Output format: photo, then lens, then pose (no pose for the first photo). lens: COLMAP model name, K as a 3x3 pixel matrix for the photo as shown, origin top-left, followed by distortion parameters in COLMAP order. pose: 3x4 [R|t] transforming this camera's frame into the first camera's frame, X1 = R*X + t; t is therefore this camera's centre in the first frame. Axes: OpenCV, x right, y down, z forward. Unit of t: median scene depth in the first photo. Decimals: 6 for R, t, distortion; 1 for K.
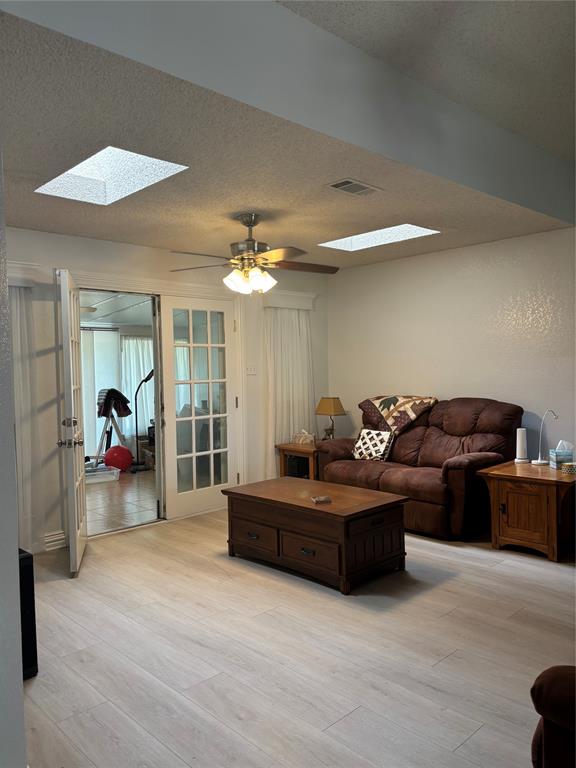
lens RADIAL K [[580.2, 0, 288.1], [0, 580.2, 383.8], [0, 0, 1]] dist [0.000407, -0.009402]
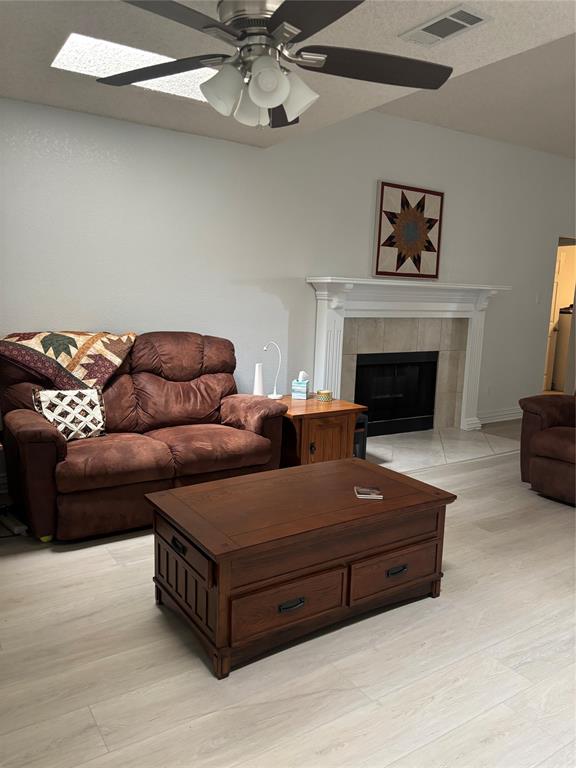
lens RADIAL K [[580.2, 0, 287.7], [0, 580.2, 386.3], [0, 0, 1]] dist [0.000407, -0.009402]
pose [[0.191279, -0.126121, 0.973399, -0.414609], [-0.006242, 0.991534, 0.129697, -0.004147], [-0.981516, -0.030884, 0.188873, 0.681568]]
